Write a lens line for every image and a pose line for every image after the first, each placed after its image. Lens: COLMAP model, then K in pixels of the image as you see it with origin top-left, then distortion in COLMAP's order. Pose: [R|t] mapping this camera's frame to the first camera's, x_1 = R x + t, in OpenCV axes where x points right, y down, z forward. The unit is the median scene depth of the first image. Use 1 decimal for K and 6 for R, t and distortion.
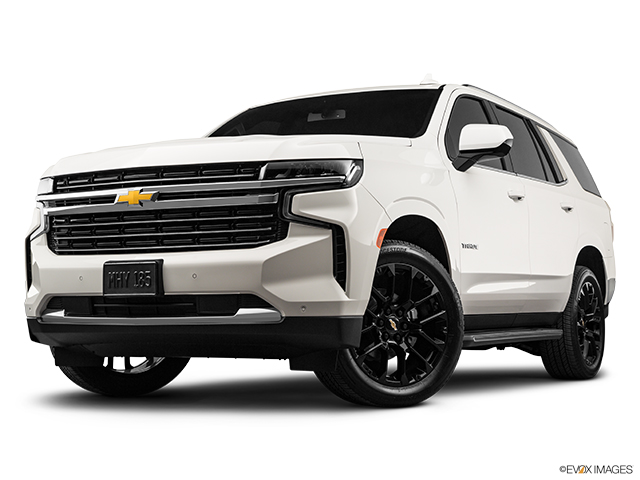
lens RADIAL K [[965.0, 0, 319.8], [0, 965.0, 240.4], [0, 0, 1]] dist [0.041744, 0.000000]
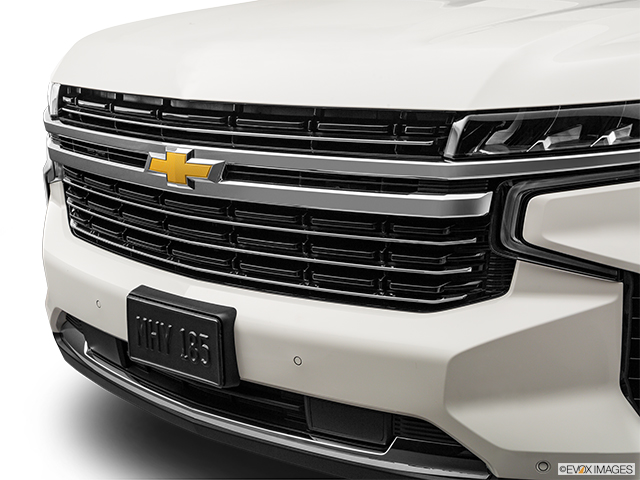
lens RADIAL K [[995.0, 0, 322.6], [0, 995.0, 242.0], [0, 0, 1]] dist [0.102100, 0.000000]
pose [[0.977243, 0.043801, -0.207551, -0.021620], [0.008473, 0.969607, 0.244519, -0.119014], [0.211954, -0.240713, 0.947171, 0.519856]]
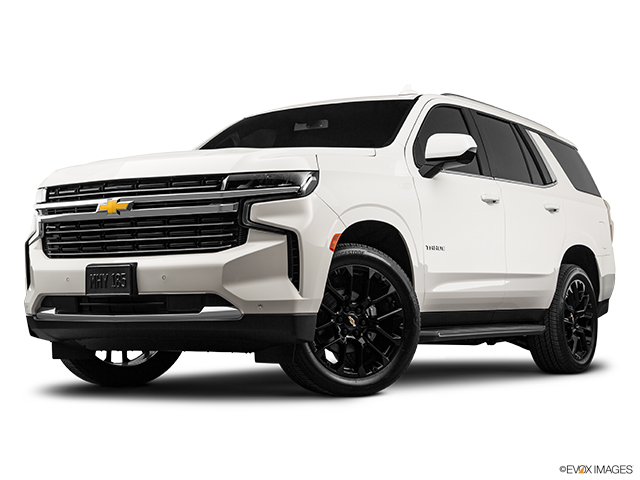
lens RADIAL K [[965.0, 0, 322.0], [0, 965.0, 240.2], [0, 0, 1]] dist [0.041744, 0.000000]
pose [[0.998838, -0.004525, -0.047980, 0.095183], [0.004729, 0.999980, 0.004153, -0.008999], [0.047960, -0.004375, 0.998840, -0.090930]]
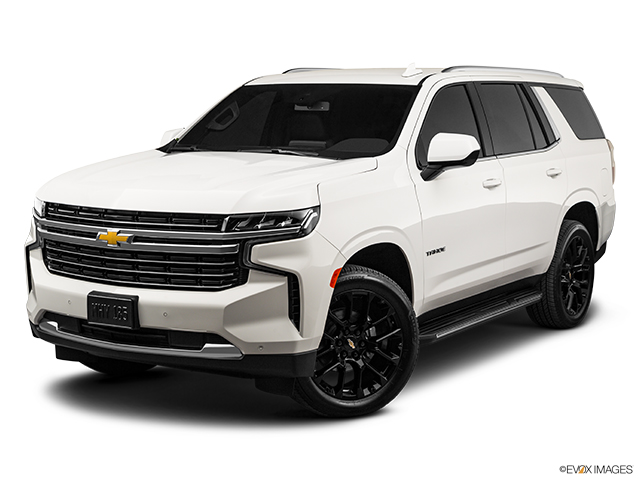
lens RADIAL K [[965.0, 0, 315.4], [0, 965.0, 236.1], [0, 0, 1]] dist [0.041744, 0.000000]
pose [[0.998601, 0.012520, -0.051370, 0.090489], [-0.004689, 0.988701, 0.149830, -0.200530], [0.052665, -0.149380, 0.987376, -0.073827]]
